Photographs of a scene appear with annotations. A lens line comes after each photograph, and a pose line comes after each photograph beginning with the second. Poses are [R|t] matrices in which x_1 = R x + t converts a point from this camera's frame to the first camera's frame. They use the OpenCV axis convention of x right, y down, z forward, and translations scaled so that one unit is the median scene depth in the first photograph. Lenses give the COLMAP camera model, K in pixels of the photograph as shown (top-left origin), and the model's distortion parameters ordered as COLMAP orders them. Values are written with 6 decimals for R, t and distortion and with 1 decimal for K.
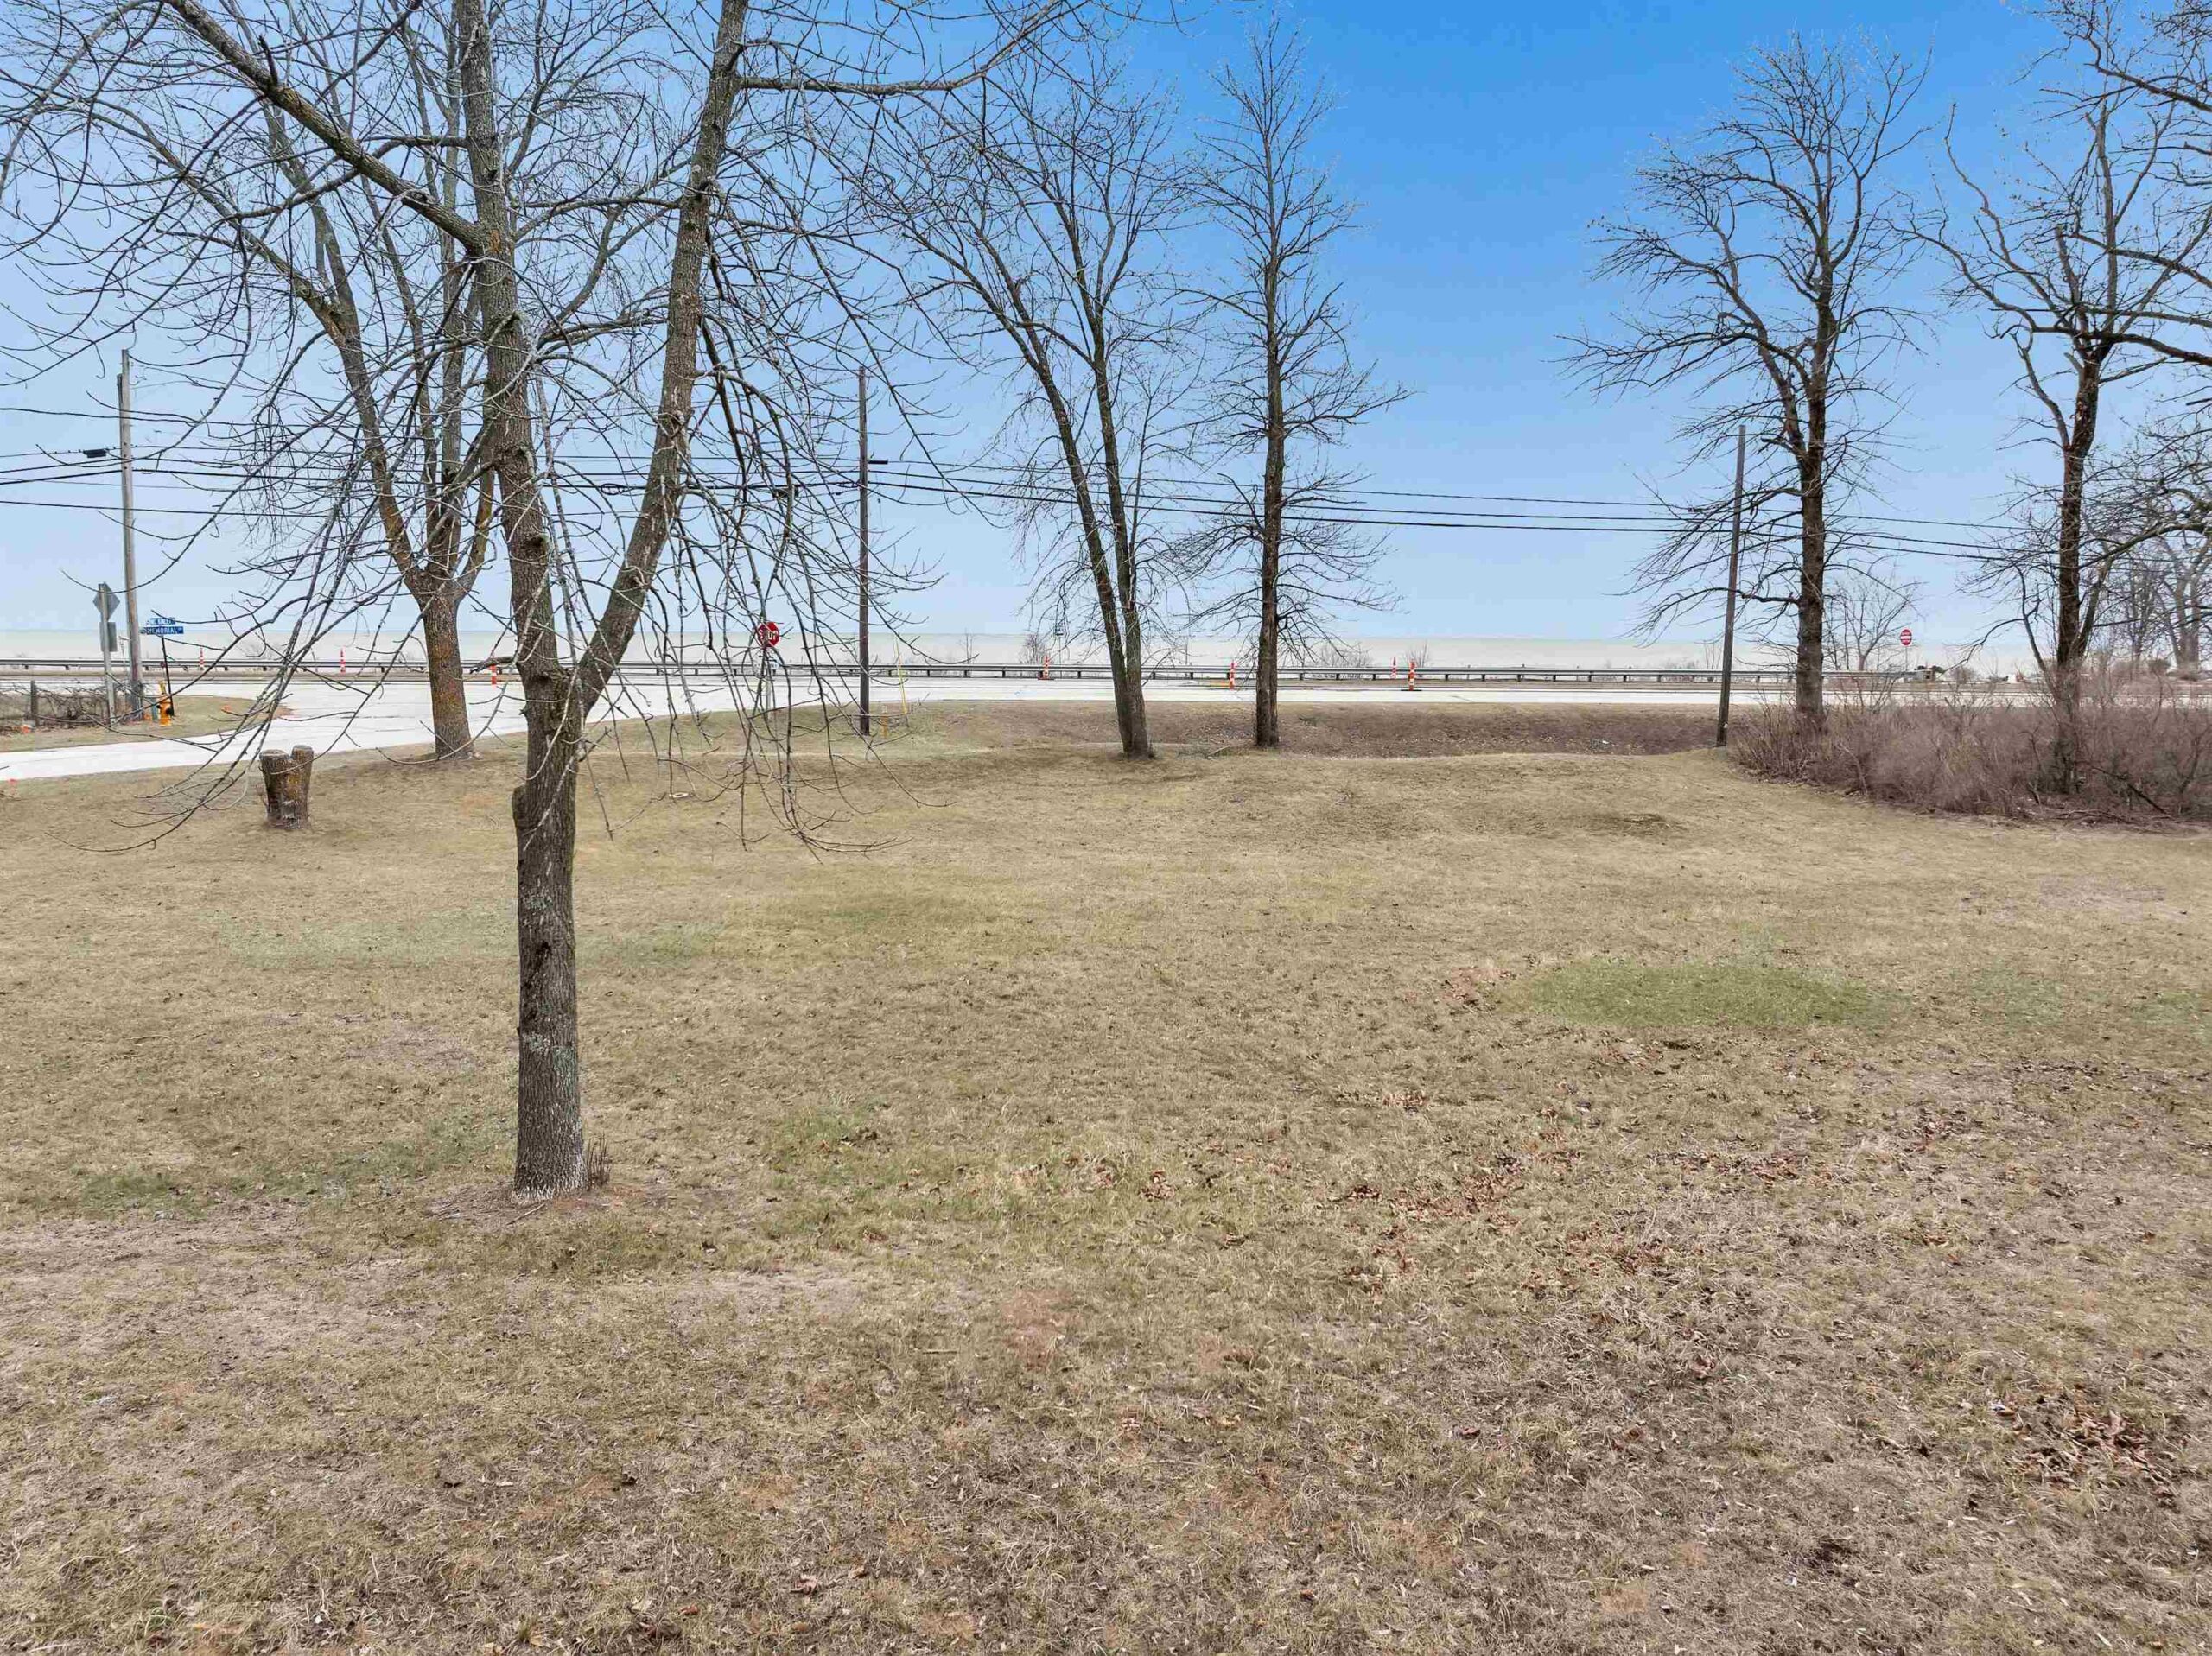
lens RADIAL K [[1541.4, 0, 1109.9], [0, 1541.4, 817.0], [0, 0, 1]] dist [-0.031503, -0.000781]
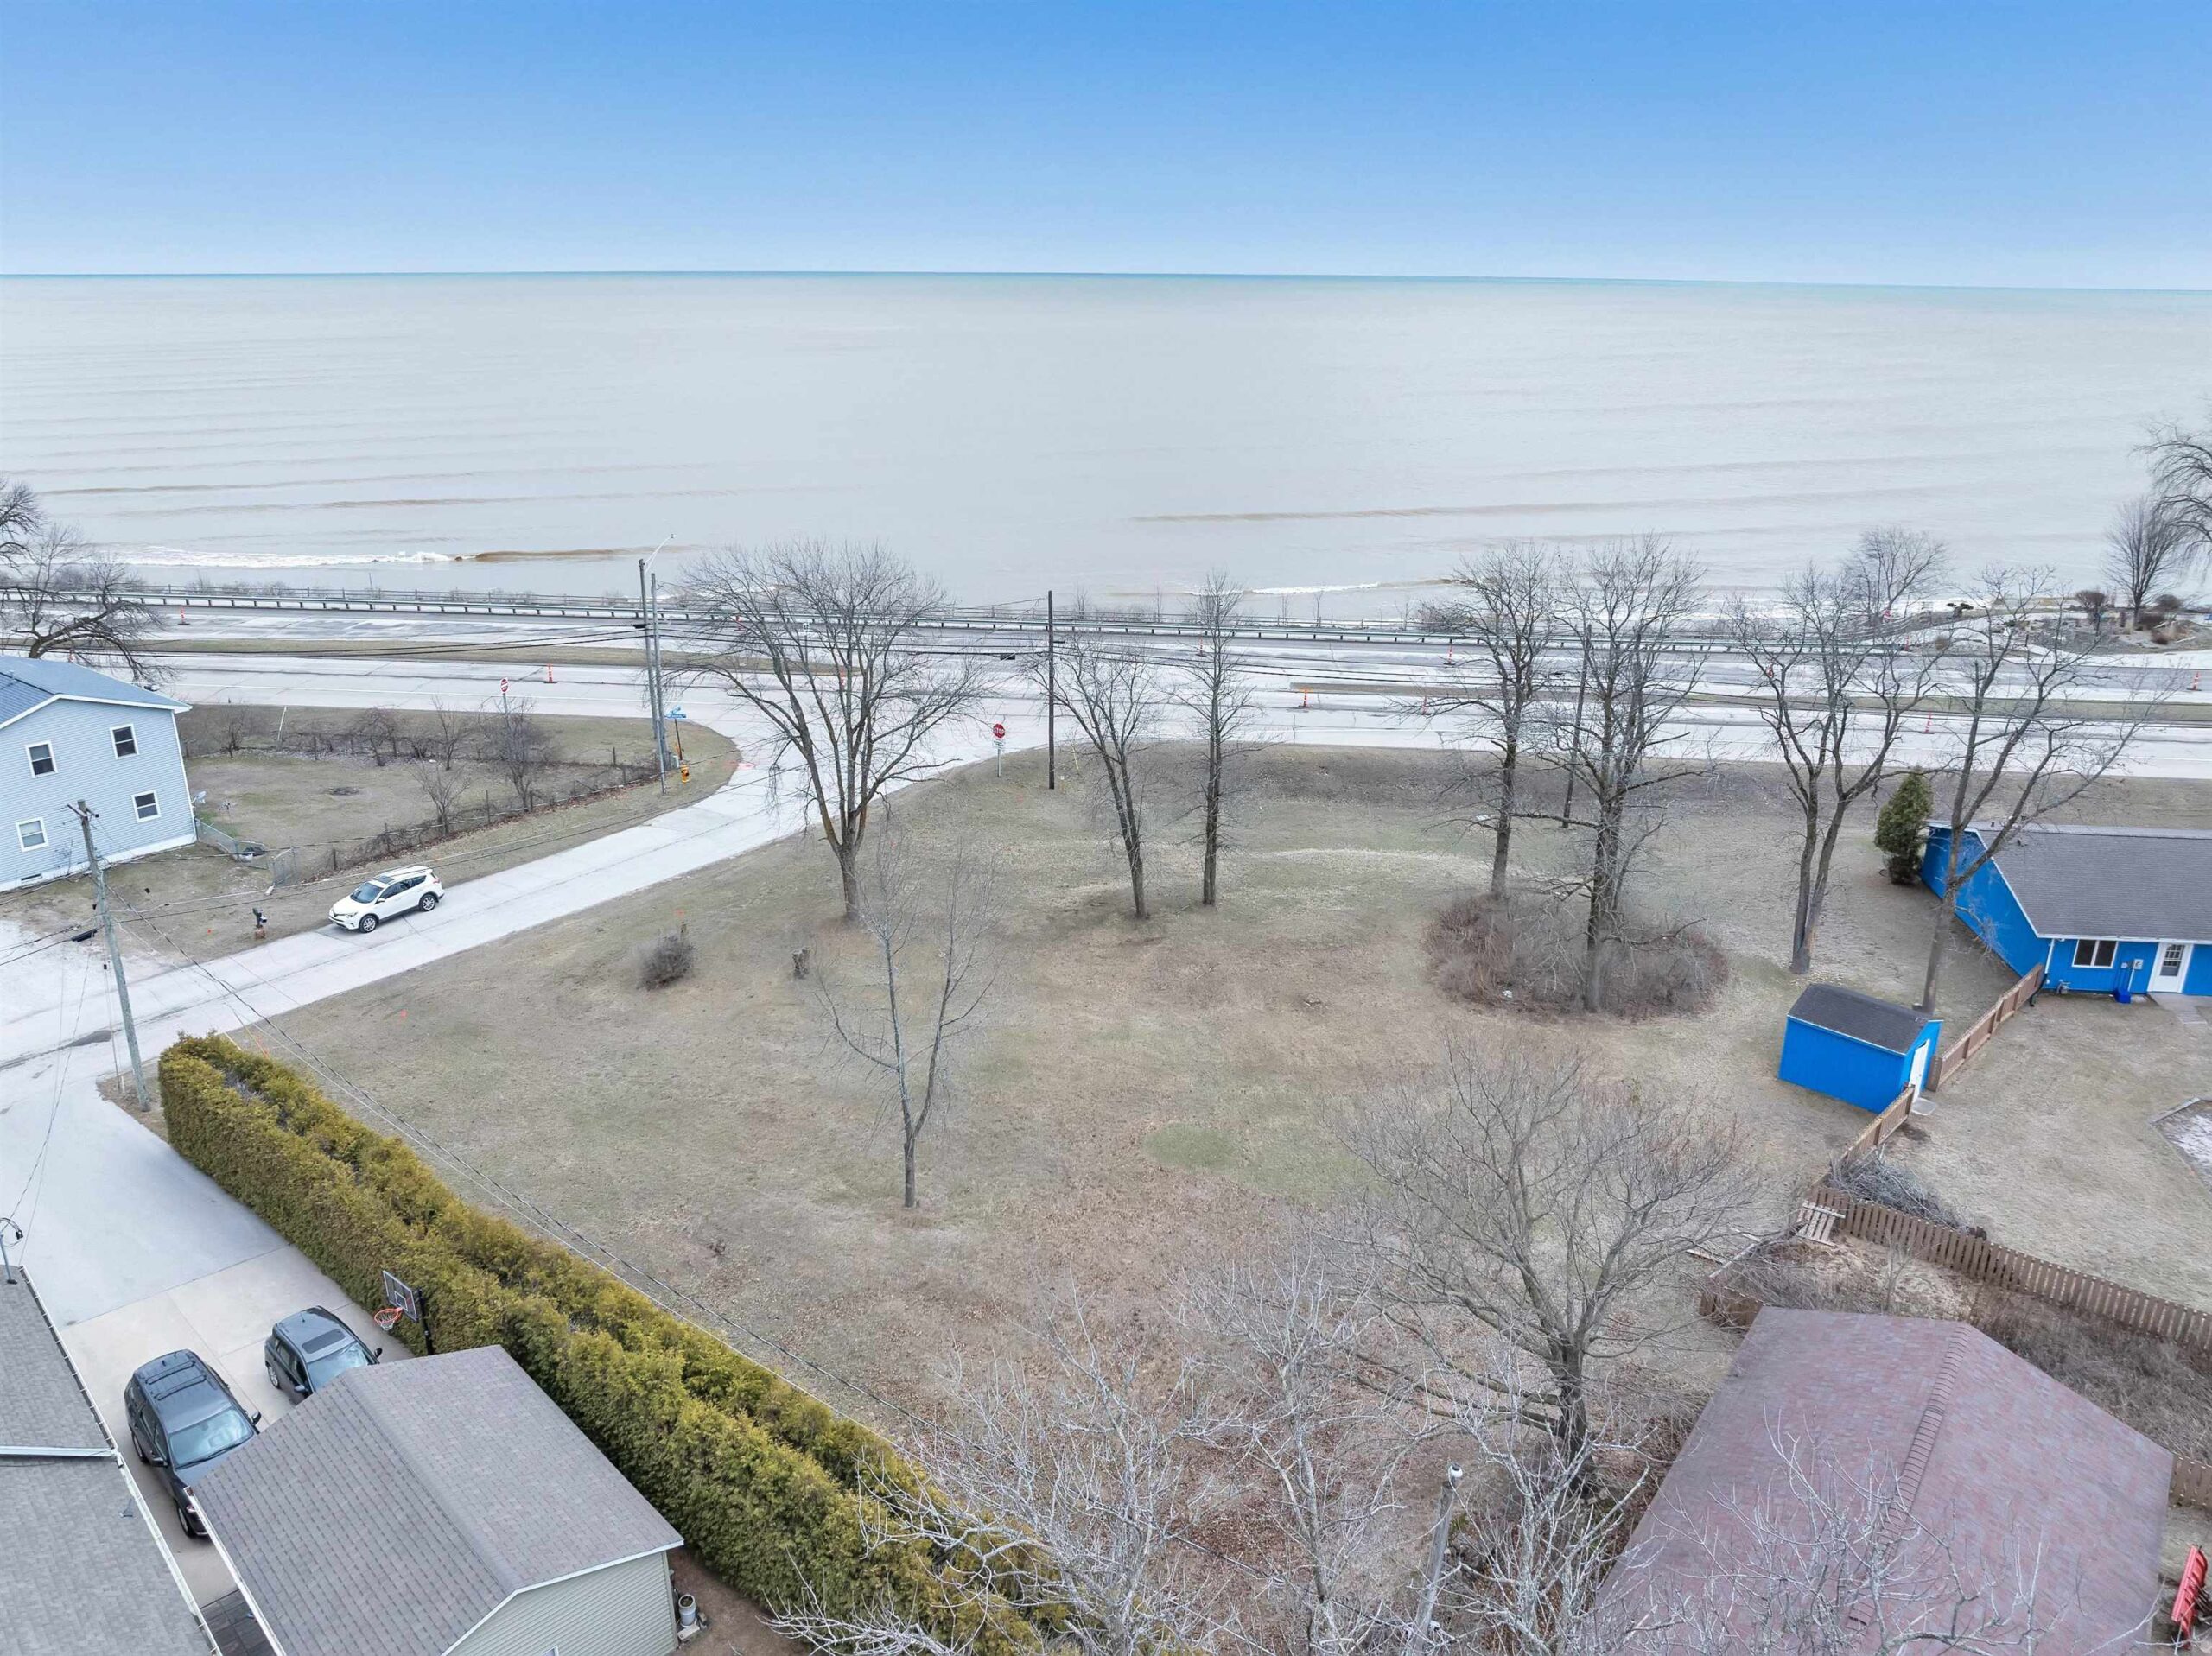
lens RADIAL K [[1541.4, 0, 1123.2], [0, 1541.4, 835.7], [0, 0, 1]] dist [-0.031503, -0.000781]
pose [[0.984904, 0.072142, -0.157351, 1.129717], [-0.033973, 0.971896, 0.232945, -2.259457], [0.169734, -0.224082, 0.959676, -3.749543]]
